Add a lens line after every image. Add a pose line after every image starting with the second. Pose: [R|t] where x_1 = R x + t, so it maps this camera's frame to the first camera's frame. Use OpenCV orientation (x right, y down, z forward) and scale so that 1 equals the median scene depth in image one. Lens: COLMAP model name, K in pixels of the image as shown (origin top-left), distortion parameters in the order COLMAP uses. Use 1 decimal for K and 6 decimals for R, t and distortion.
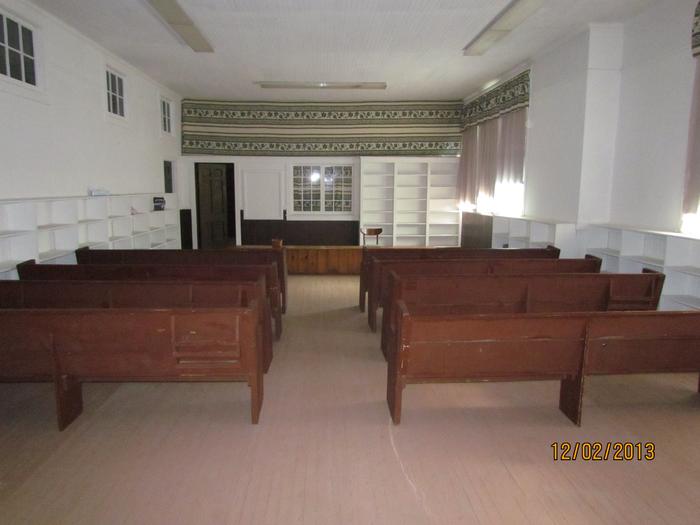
lens RADIAL K [[507.4, 0, 353.6], [0, 507.4, 259.5], [0, 0, 1]] dist [0.048567, 0.008581]
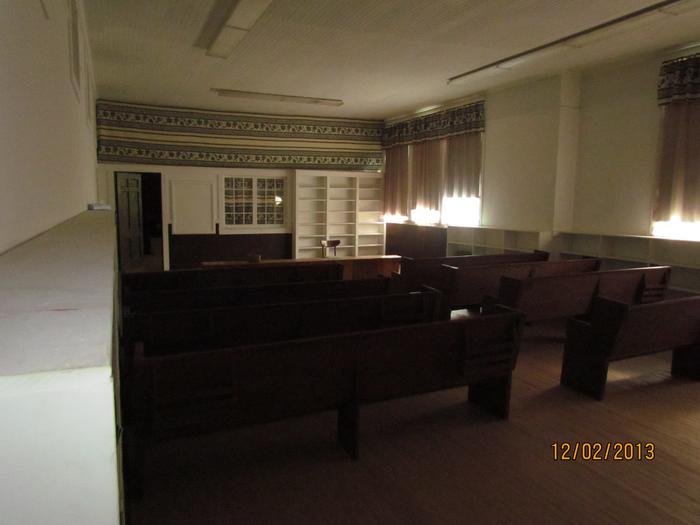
lens RADIAL K [[507.4, 0, 356.9], [0, 507.4, 266.9], [0, 0, 1]] dist [0.048567, 0.008581]
pose [[0.931575, -0.044450, 0.360822, -0.244637], [0.047499, 0.998871, 0.000420, -0.004314], [-0.360434, 0.016748, 0.932634, 0.017287]]
